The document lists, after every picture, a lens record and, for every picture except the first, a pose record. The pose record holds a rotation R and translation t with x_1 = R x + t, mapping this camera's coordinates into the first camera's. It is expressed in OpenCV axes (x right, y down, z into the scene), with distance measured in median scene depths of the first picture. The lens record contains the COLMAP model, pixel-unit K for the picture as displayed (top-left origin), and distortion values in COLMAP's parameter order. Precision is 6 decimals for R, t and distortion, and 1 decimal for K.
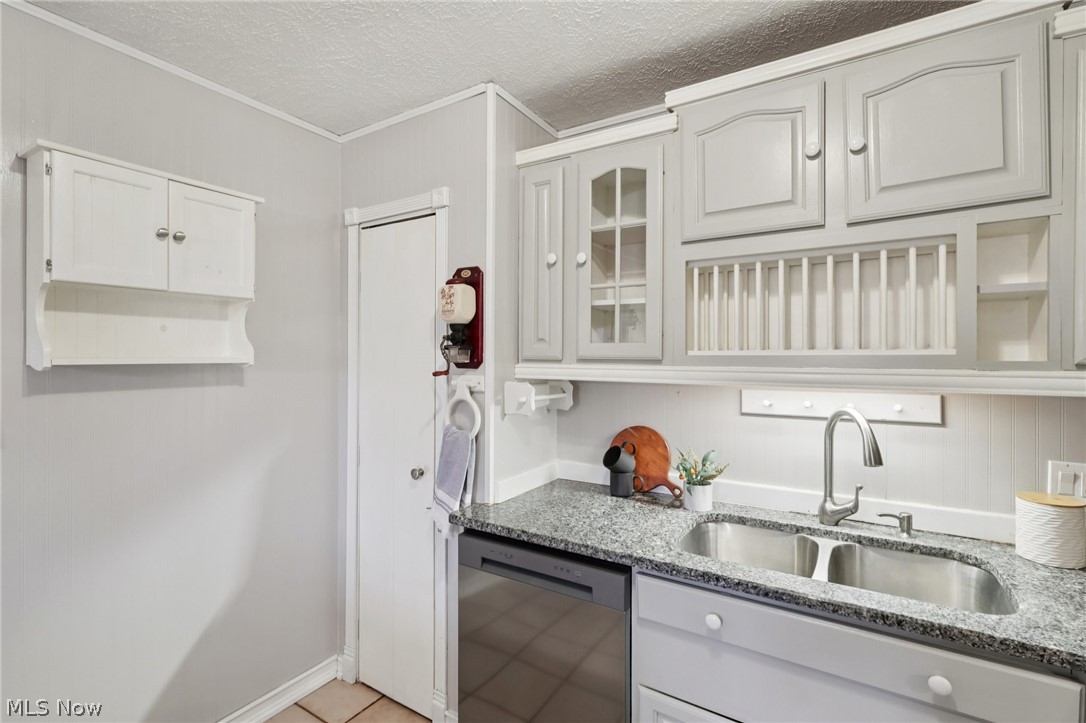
lens RADIAL K [[506.8, 0, 540.1], [0, 506.8, 357.7], [0, 0, 1]] dist [-0.002388, 0.002576]
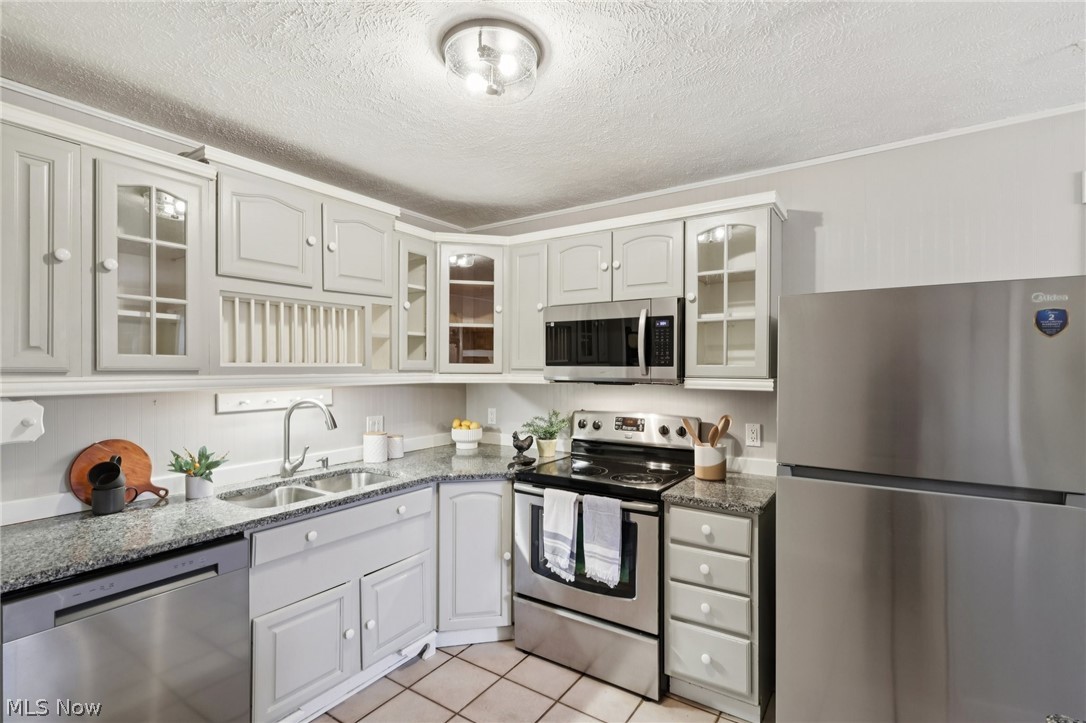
lens RADIAL K [[506.8, 0, 535.7], [0, 506.8, 370.1], [0, 0, 1]] dist [-0.002388, 0.002576]
pose [[0.047347, -0.007866, 0.998848, -0.855313], [0.004236, 0.999962, 0.007674, -0.002518], [-0.998870, 0.003867, 0.047379, 0.166504]]
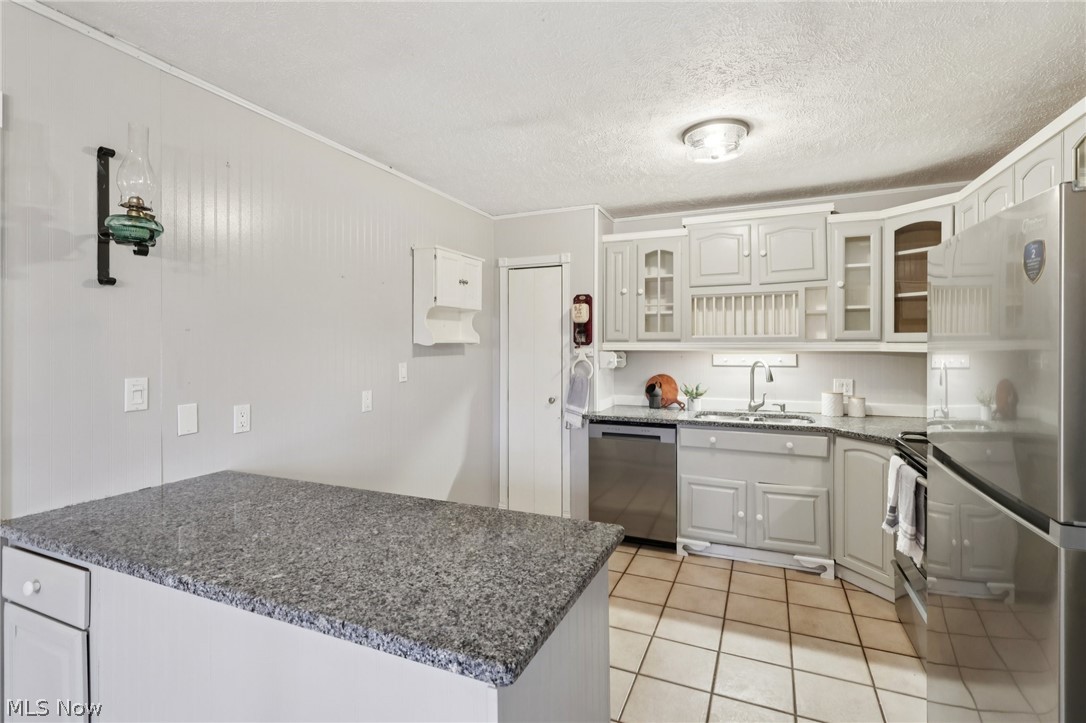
lens RADIAL K [[506.8, 0, 544.3], [0, 506.8, 346.3], [0, 0, 1]] dist [-0.002388, 0.002576]
pose [[0.988593, -0.006953, 0.150449, -0.642229], [0.006529, 0.999973, 0.003313, 0.020122], [-0.150468, -0.002293, 0.988612, -1.024940]]
